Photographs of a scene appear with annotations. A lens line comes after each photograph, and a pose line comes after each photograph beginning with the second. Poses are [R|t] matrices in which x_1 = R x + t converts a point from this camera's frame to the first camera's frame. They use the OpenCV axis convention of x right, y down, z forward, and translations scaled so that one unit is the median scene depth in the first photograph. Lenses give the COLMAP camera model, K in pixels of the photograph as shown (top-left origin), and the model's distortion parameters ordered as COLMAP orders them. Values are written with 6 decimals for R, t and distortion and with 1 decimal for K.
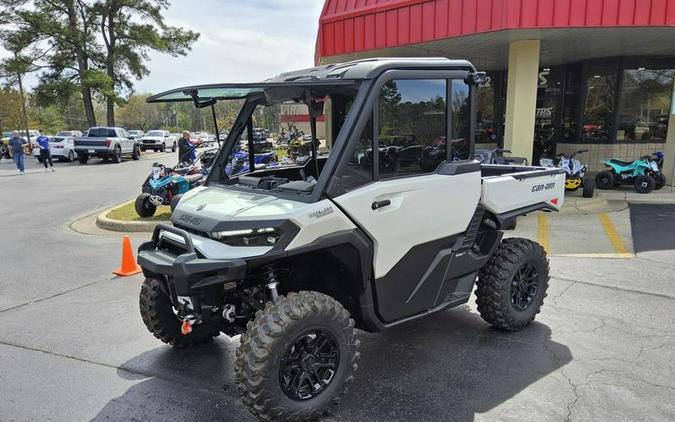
lens RADIAL K [[514.1, 0, 335.8], [0, 514.1, 248.6], [0, 0, 1]] dist [-0.001550, -0.007864]
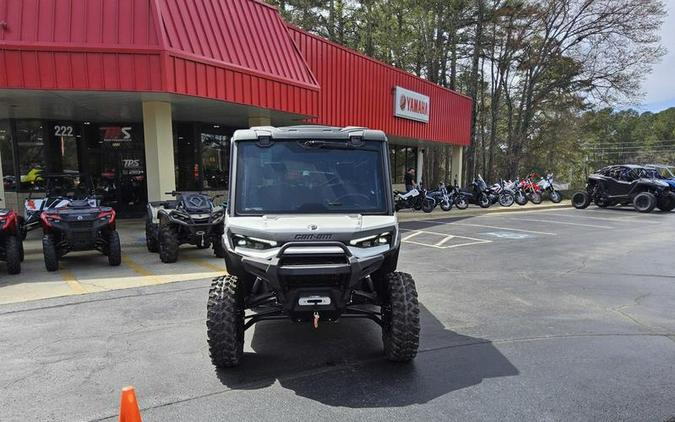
lens RADIAL K [[519.1, 0, 338.5], [0, 519.1, 244.3], [0, 0, 1]] dist [-0.000281, -0.008728]
pose [[0.573361, -0.089986, 0.814346, -0.928100], [0.177820, 0.983925, -0.016474, -0.002748], [-0.799773, 0.154253, 0.580146, 0.136795]]
